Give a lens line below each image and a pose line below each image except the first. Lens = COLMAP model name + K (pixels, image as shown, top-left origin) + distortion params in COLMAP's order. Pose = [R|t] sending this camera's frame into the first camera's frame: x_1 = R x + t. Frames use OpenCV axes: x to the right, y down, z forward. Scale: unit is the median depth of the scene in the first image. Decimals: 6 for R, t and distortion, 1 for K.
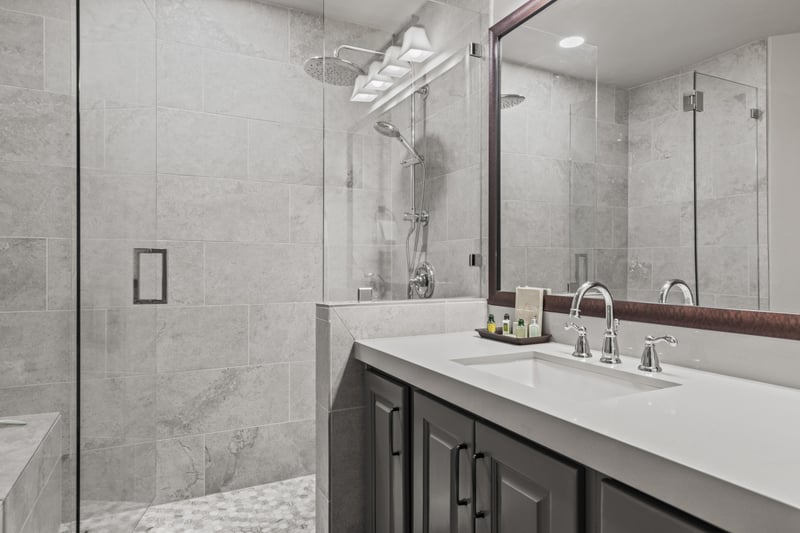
lens RADIAL K [[468.4, 0, 407.6], [0, 468.4, 266.3], [0, 0, 1]] dist [0.007688, -0.004017]
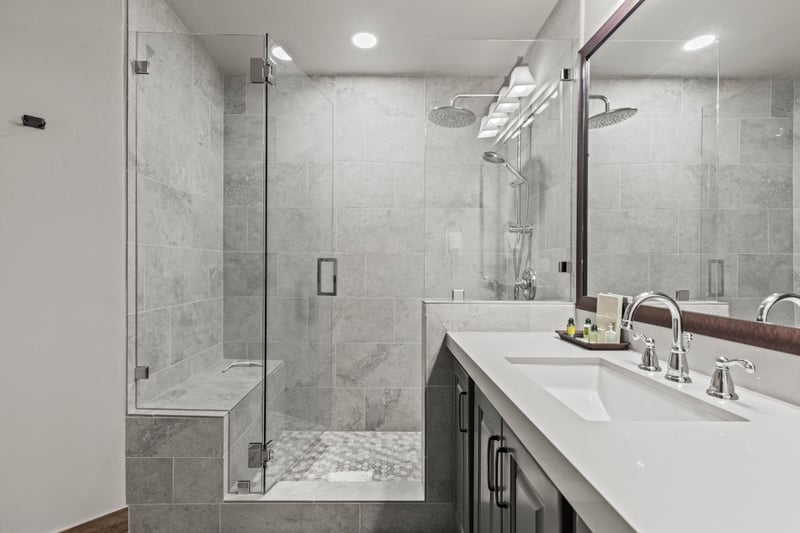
lens RADIAL K [[357.0, 0, 405.3], [0, 357.0, 267.7], [0, 0, 1]] dist [0.010509, -0.002101]
pose [[0.900480, 0.005571, -0.434863, 0.148899], [-0.006839, 0.999976, -0.001350, -0.006840], [0.434844, 0.004190, 0.900496, 0.075438]]
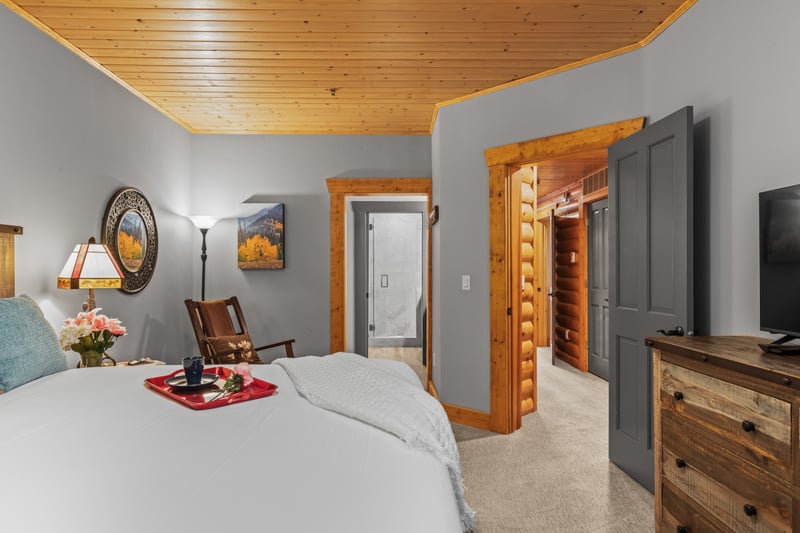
lens RADIAL K [[520.0, 0, 400.5], [0, 520.0, 269.4], [0, 0, 1]] dist [0.016140, -0.010133]
pose [[0.888948, -0.008647, -0.457926, 1.593069], [0.004554, 0.999939, -0.010039, -0.032665], [0.457985, 0.006839, 0.888934, -2.861217]]
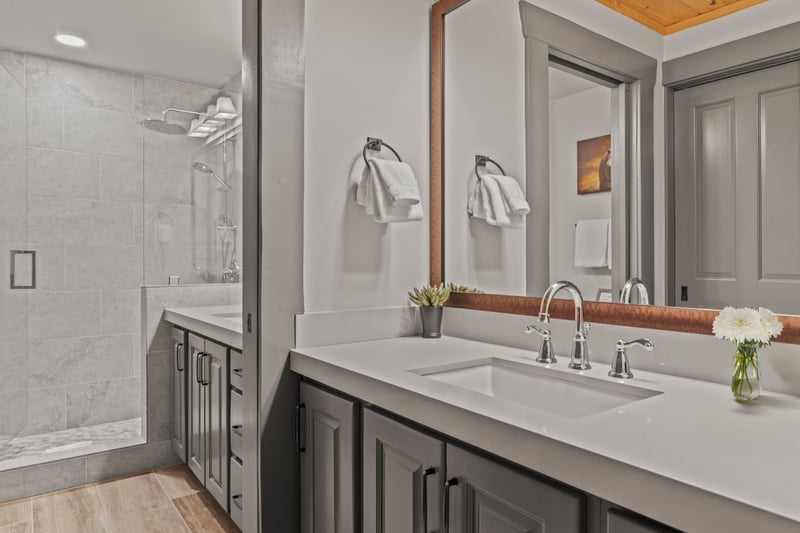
lens RADIAL K [[520.0, 0, 407.4], [0, 520.0, 265.0], [0, 0, 1]] dist [0.016140, -0.010133]
pose [[0.989275, -0.001863, 0.146052, 0.335640], [0.001224, 0.999989, 0.004470, 0.001190], [-0.146059, -0.004244, 0.989267, -0.662916]]
